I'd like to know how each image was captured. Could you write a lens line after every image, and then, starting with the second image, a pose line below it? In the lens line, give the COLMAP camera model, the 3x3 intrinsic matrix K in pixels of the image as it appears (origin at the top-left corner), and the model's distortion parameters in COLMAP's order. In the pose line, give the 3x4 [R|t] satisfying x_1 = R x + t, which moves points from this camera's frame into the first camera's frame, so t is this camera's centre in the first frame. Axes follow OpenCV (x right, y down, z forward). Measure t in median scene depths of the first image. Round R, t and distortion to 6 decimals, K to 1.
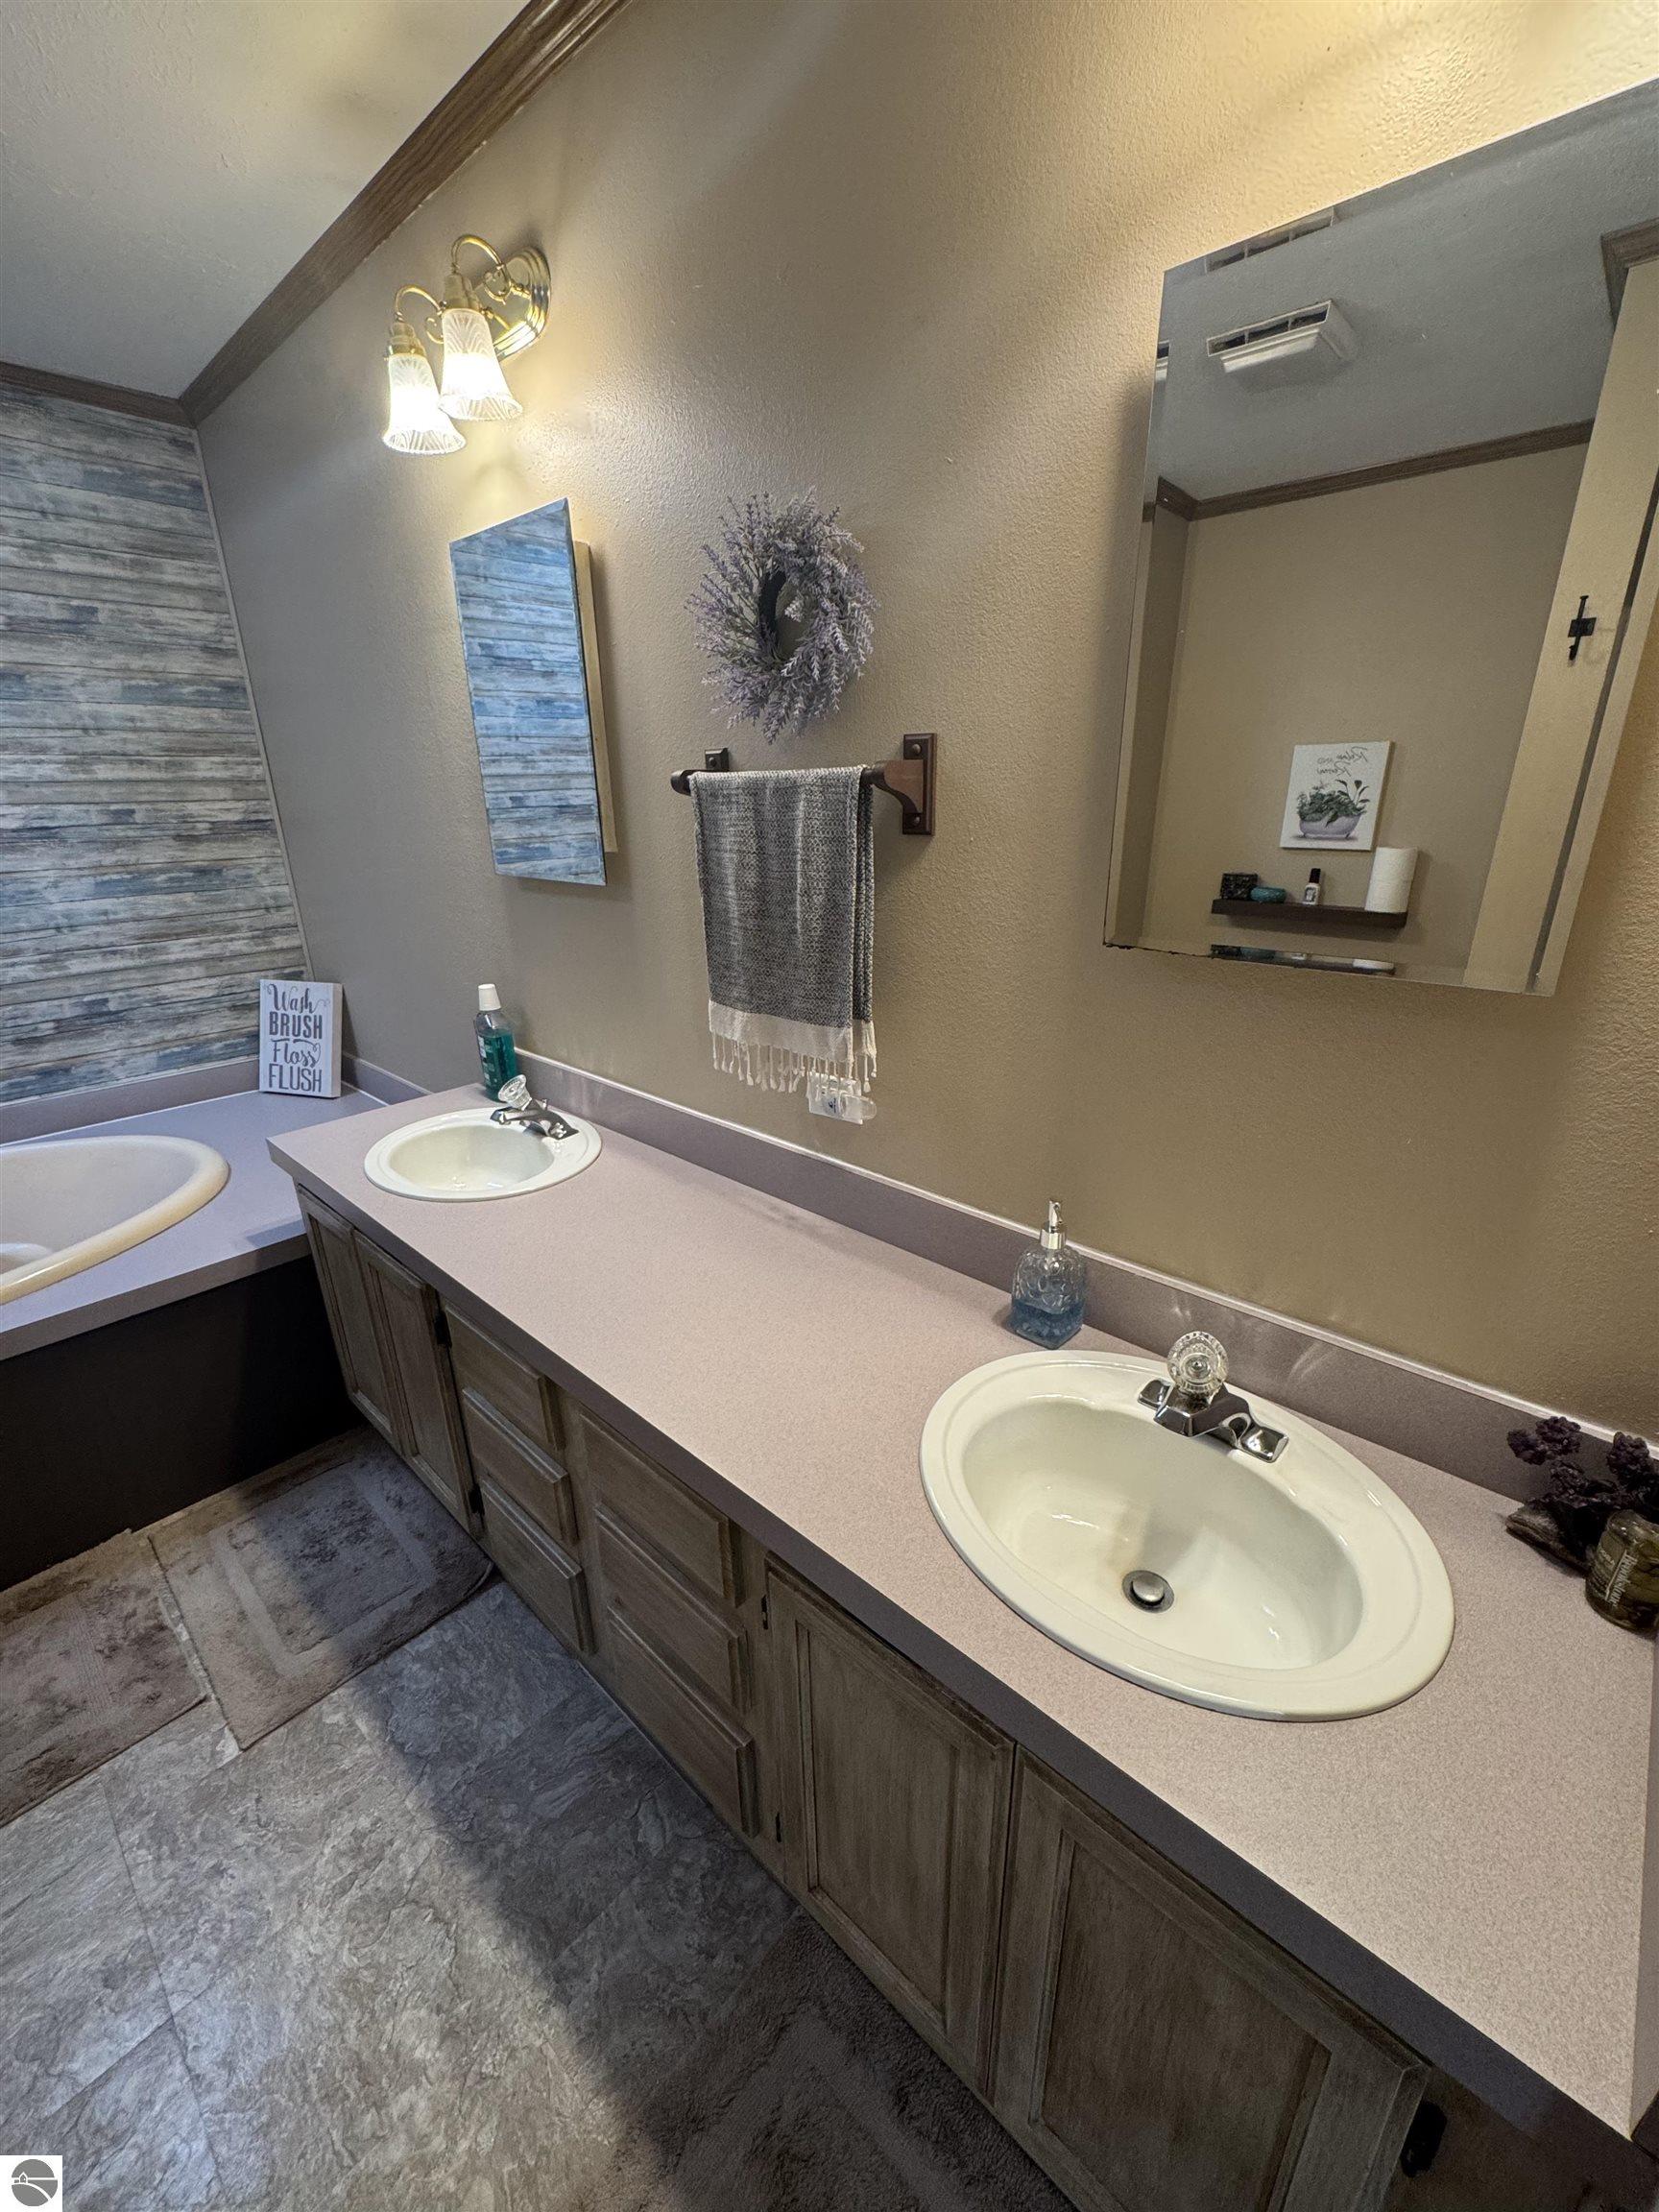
lens RADIAL K [[882.4, 0, 832.1], [0, 882.4, 1104.5], [0, 0, 1]] dist [-0.002440, -0.000537]
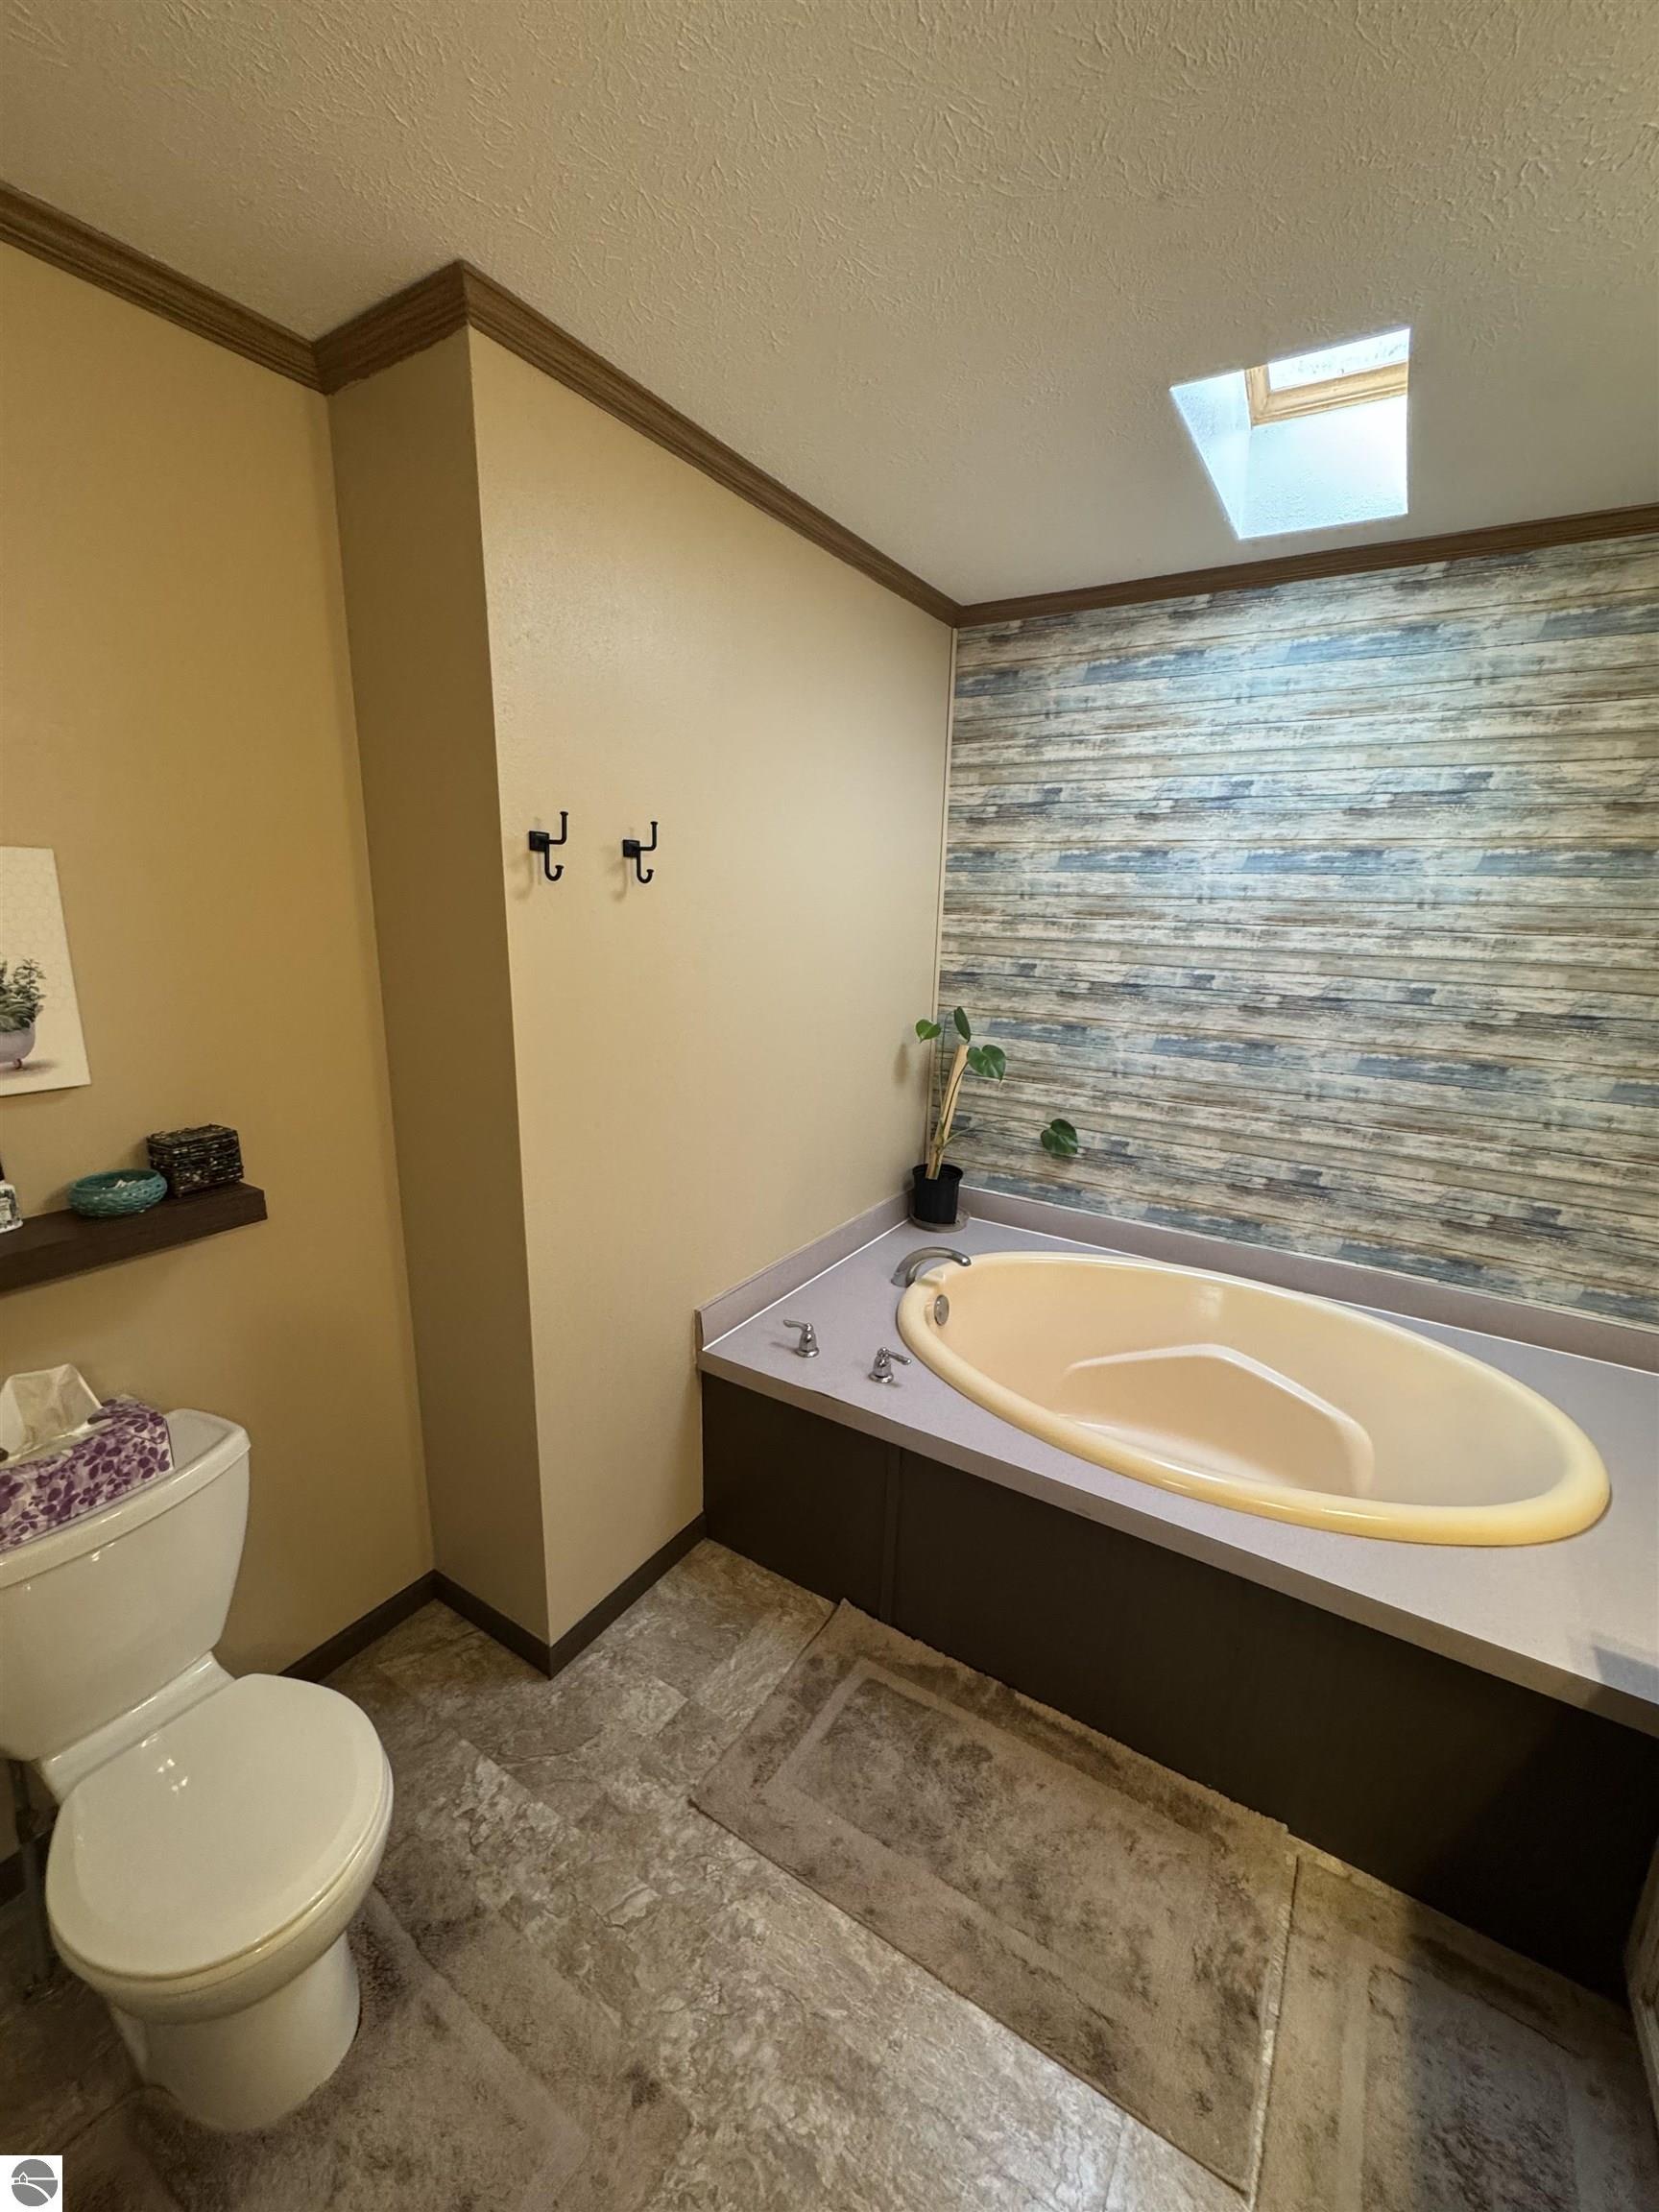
lens RADIAL K [[889.3, 0, 831.7], [0, 889.3, 1103.6], [0, 0, 1]] dist [-0.002077, 0.000149]
pose [[0.180614, 0.243281, -0.952991, -0.229833], [-0.360250, 0.917956, 0.166061, -0.148462], [0.915204, 0.313322, 0.253438, 0.157468]]
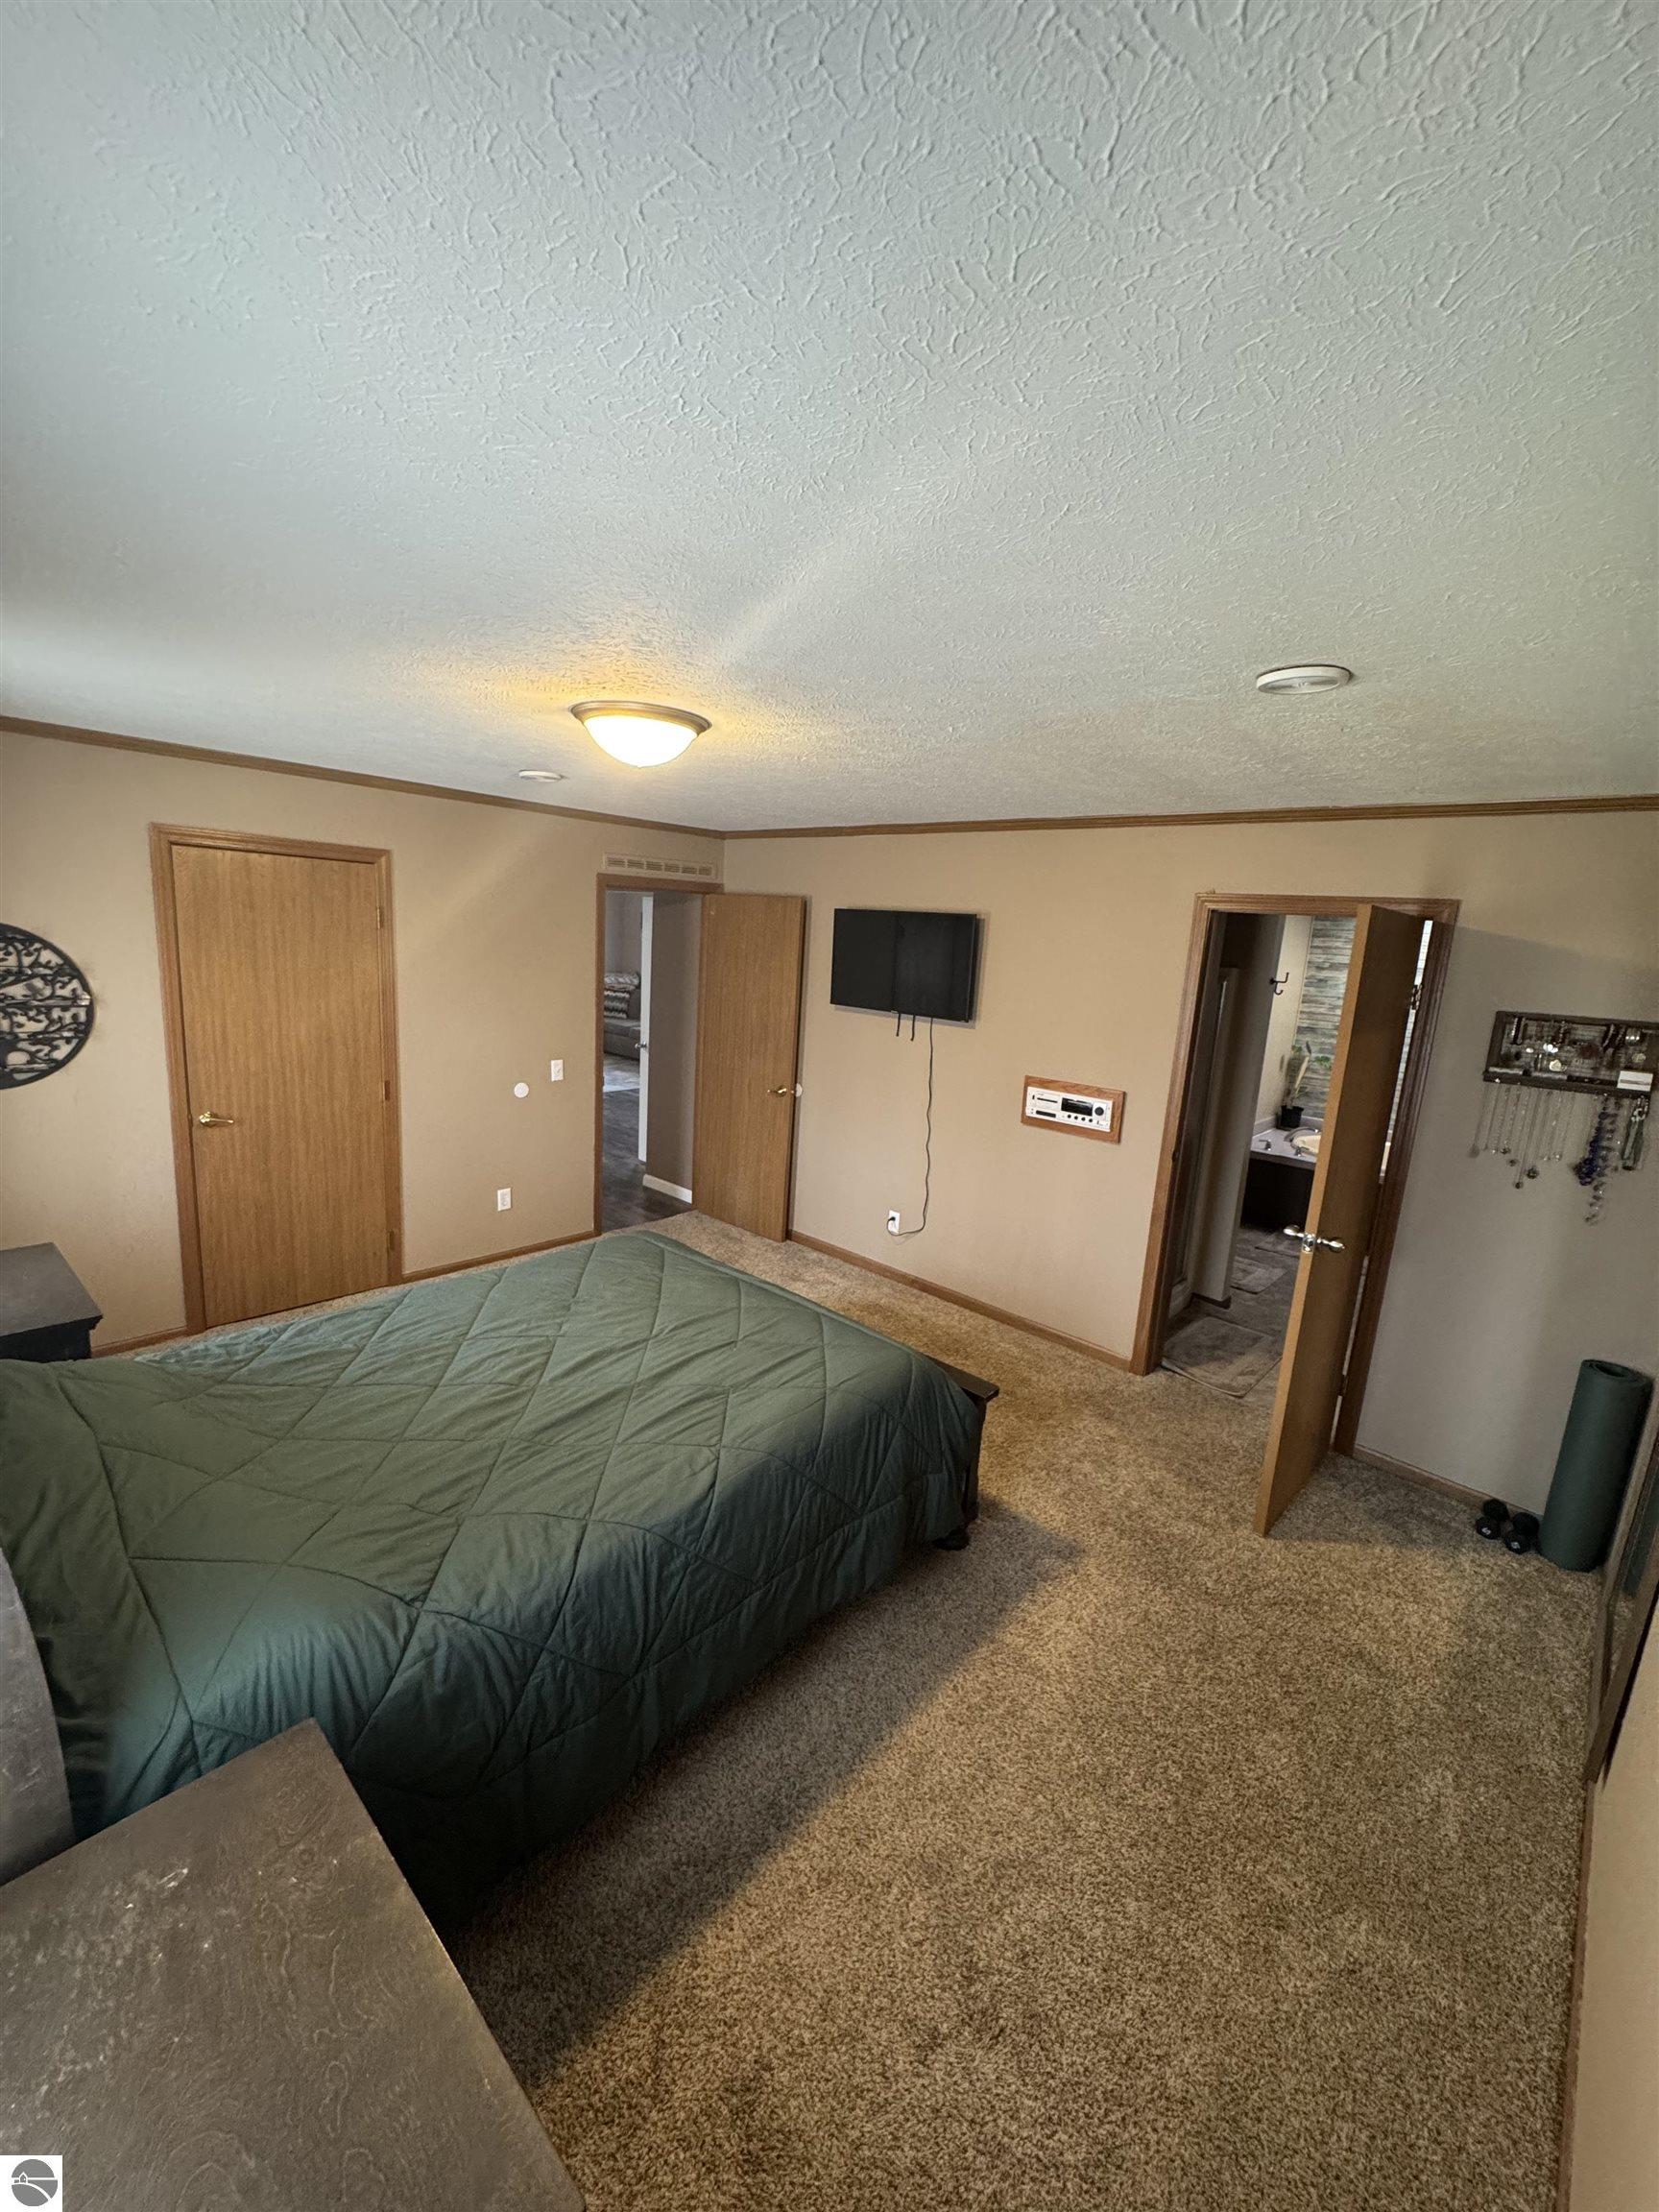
lens RADIAL K [[882.4, 0, 832.1], [0, 882.4, 1104.5], [0, 0, 1]] dist [-0.002440, -0.000537]
pose [[-0.004052, 0.200566, -0.979672, 2.154876], [-0.392392, 0.900787, 0.186039, 0.227940], [0.919789, 0.385169, 0.075051, -1.411229]]
